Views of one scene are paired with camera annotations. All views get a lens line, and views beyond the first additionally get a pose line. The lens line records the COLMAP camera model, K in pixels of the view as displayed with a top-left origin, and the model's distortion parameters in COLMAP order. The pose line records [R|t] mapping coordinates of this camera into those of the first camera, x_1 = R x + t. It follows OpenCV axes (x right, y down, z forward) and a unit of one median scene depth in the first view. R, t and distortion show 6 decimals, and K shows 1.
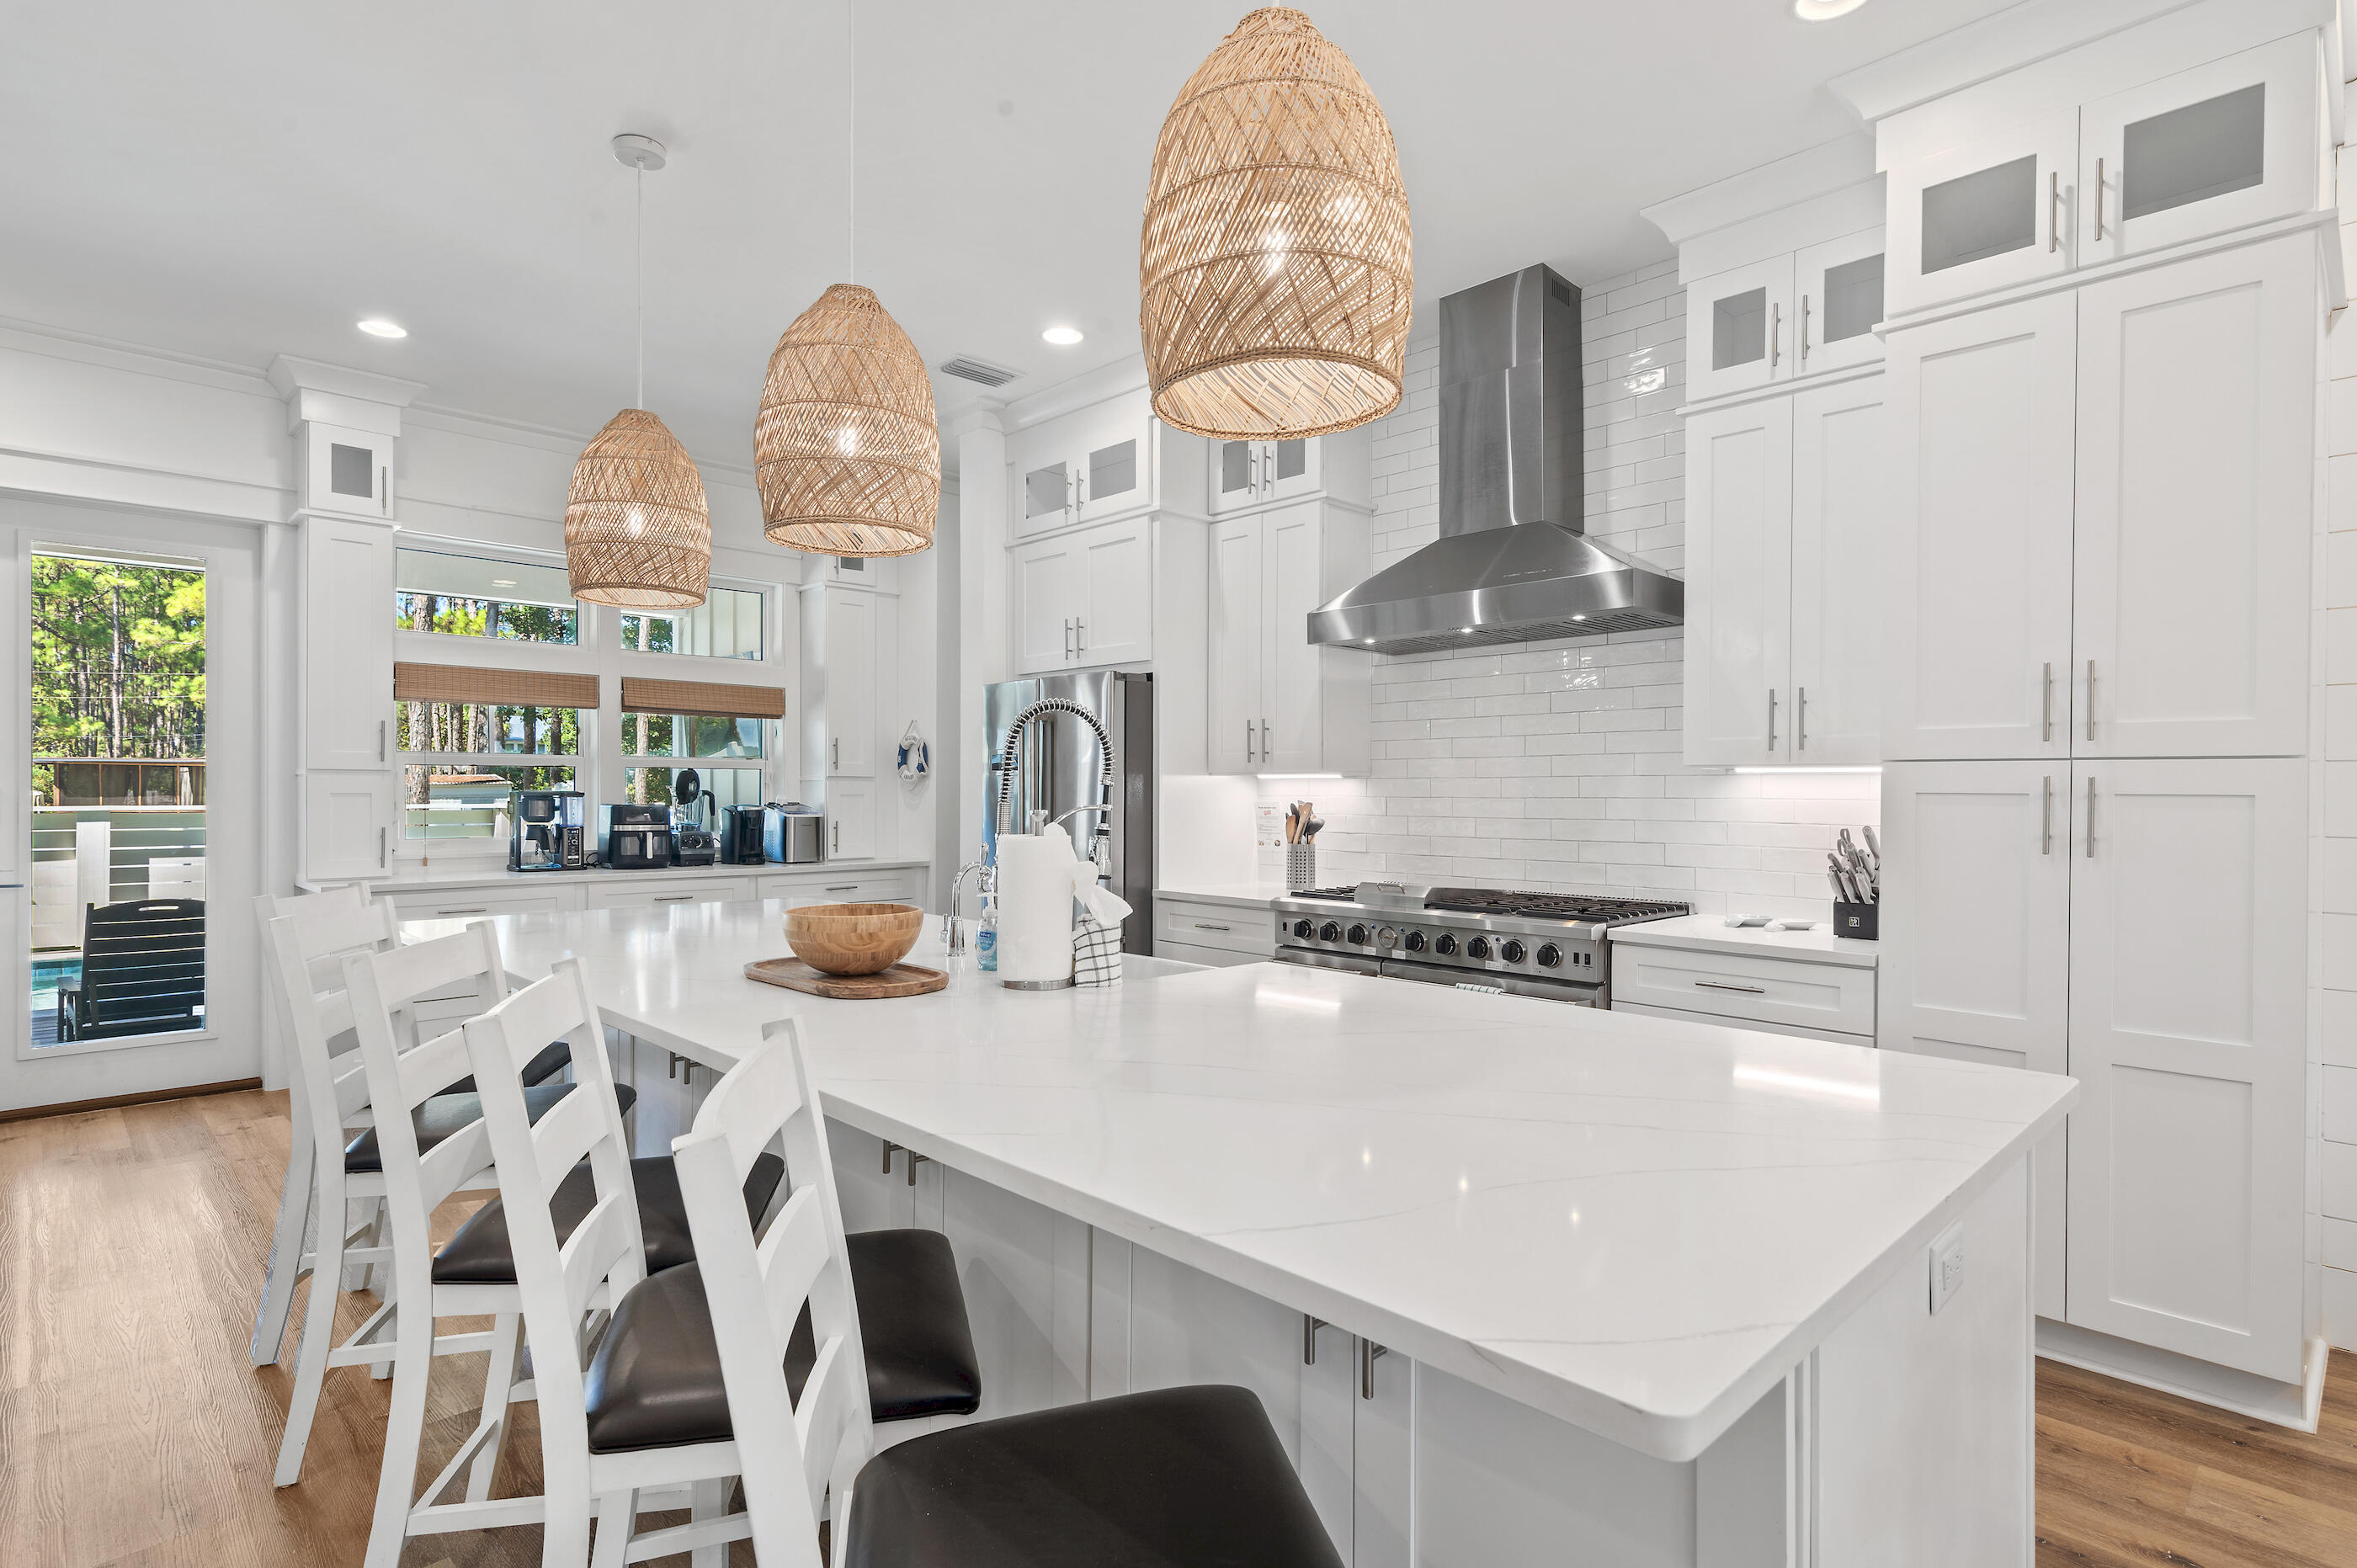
lens RADIAL K [[1189.2, 0, 1169.6], [0, 1189.2, 782.4], [0, 0, 1]] dist [0.006185, 0.000487]
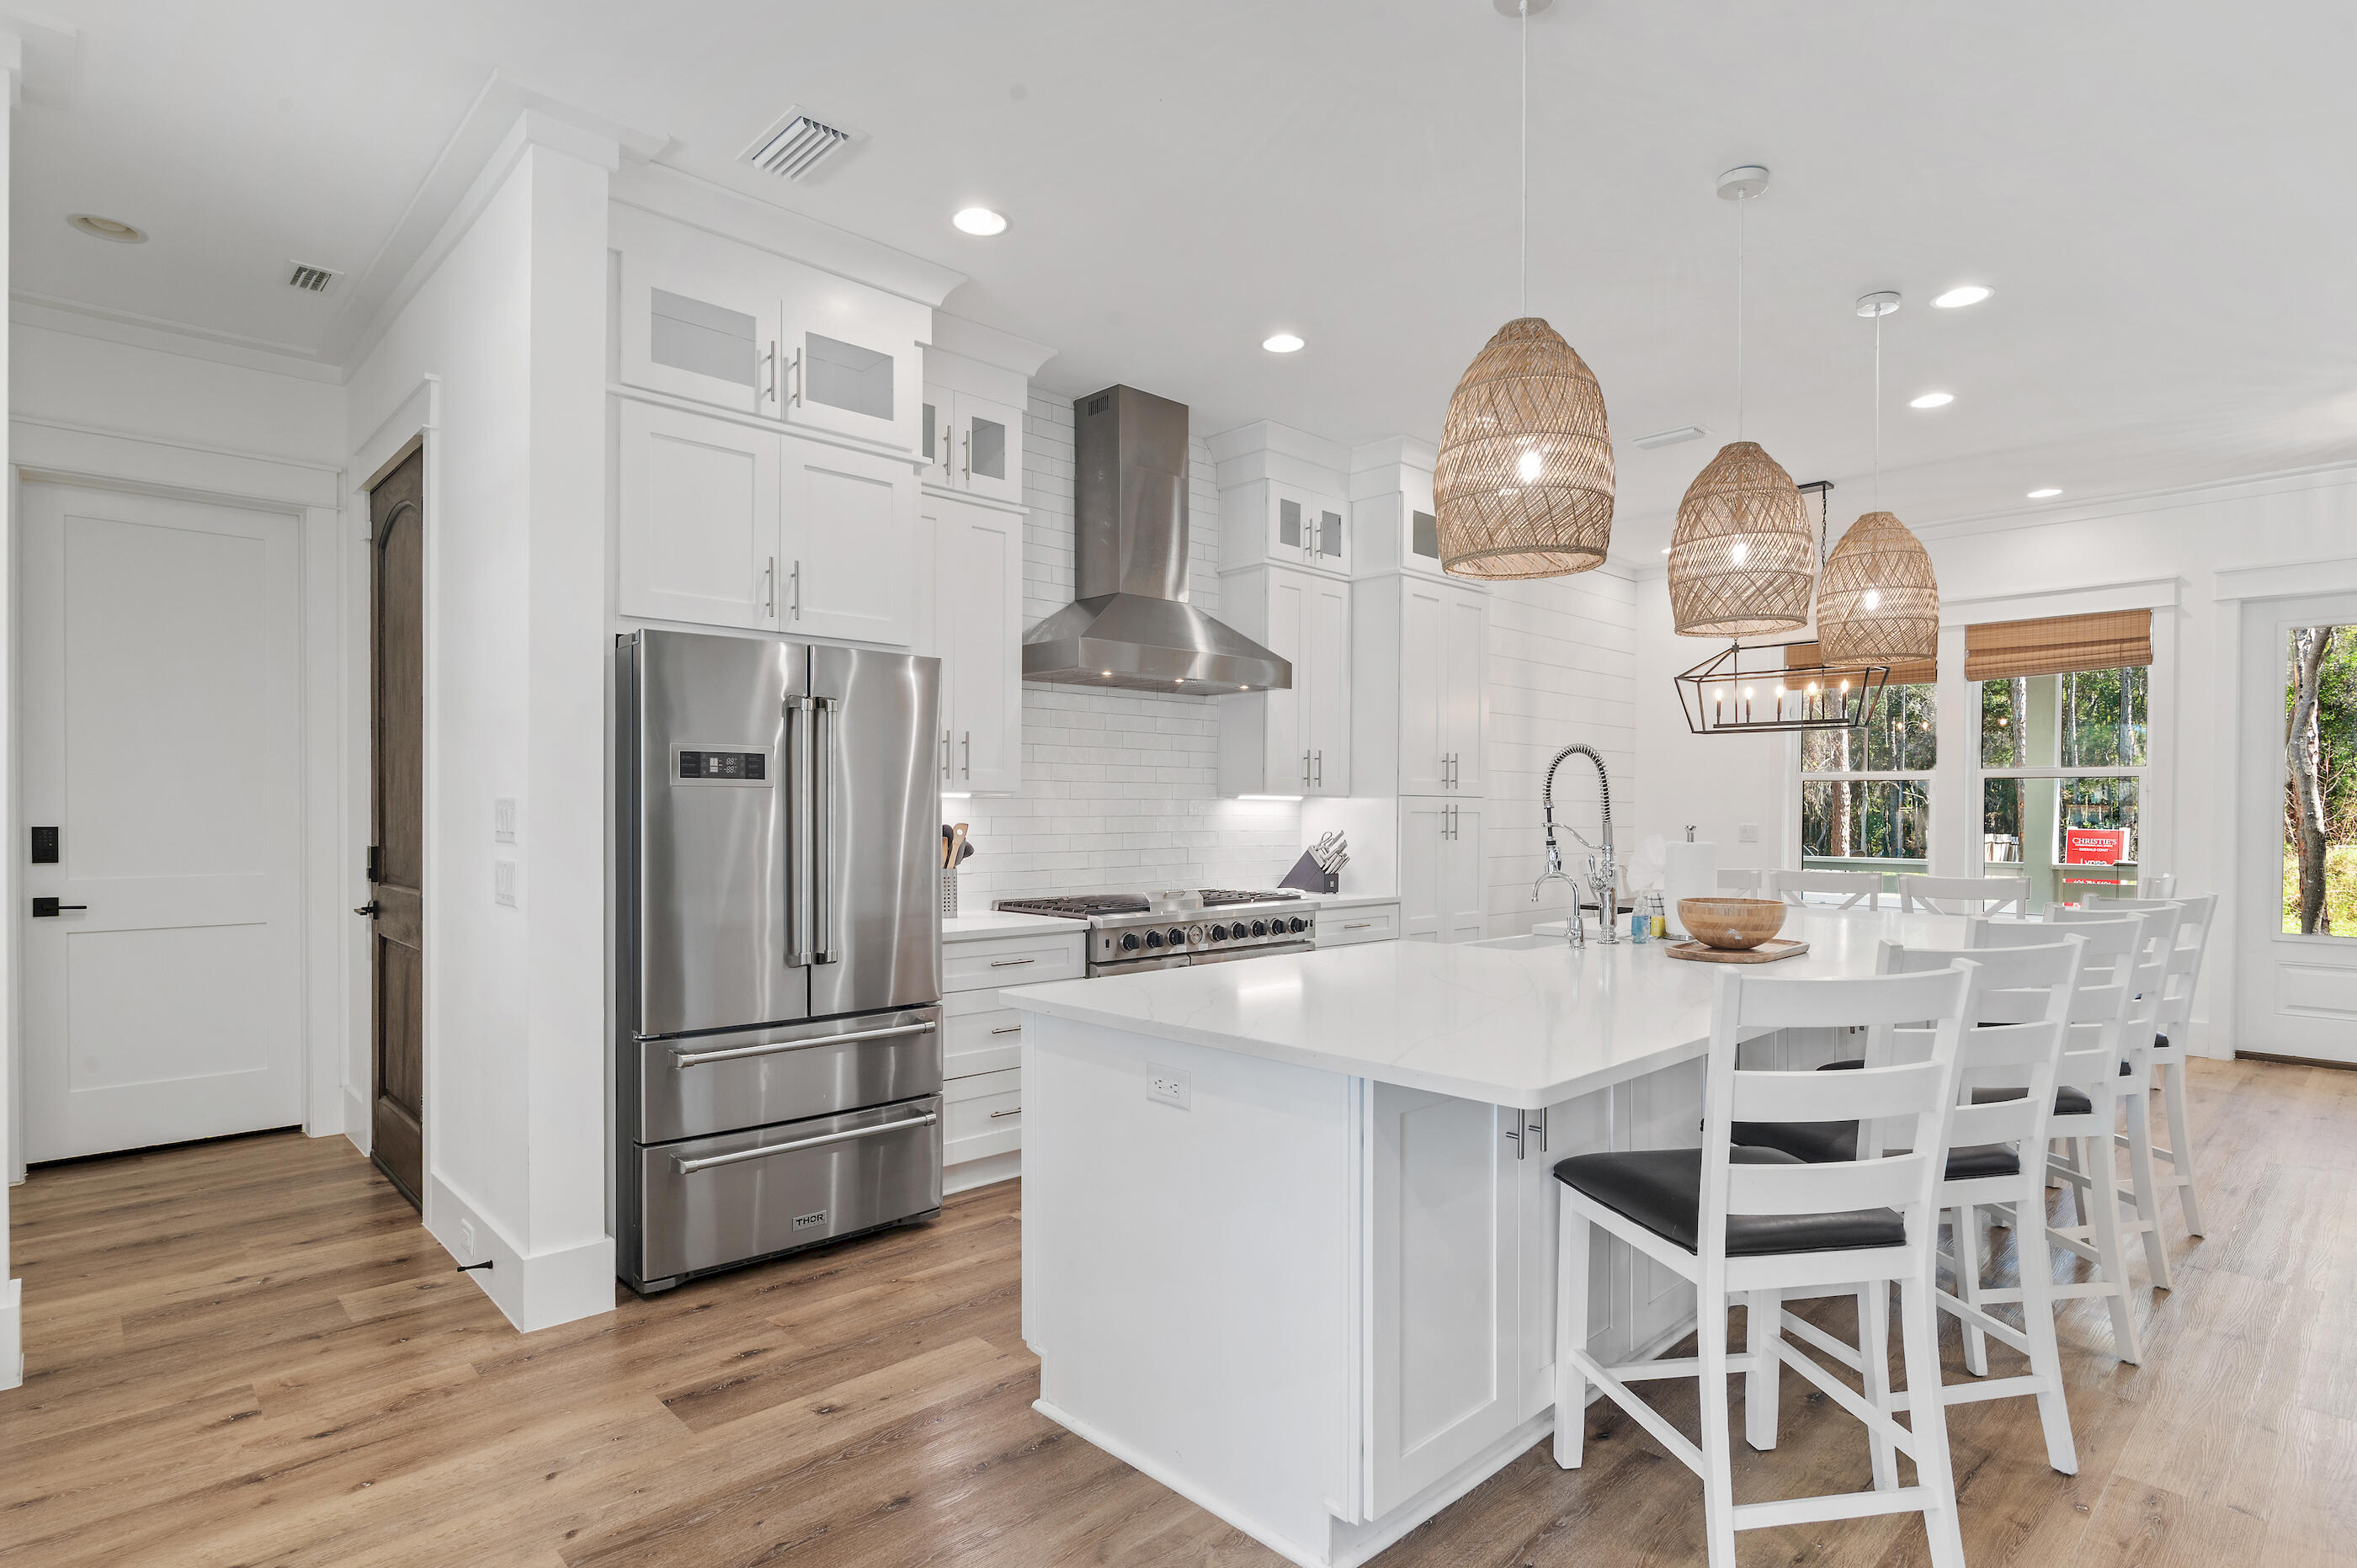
lens RADIAL K [[1189.2, 0, 1168.9], [0, 1189.2, 809.5], [0, 0, 1]] dist [0.006185, 0.000487]
pose [[0.020944, 0.007154, 0.999755, -0.987306], [-0.001515, 0.999973, -0.007124, 0.014924], [-0.999780, -0.001365, 0.020954, 0.990781]]
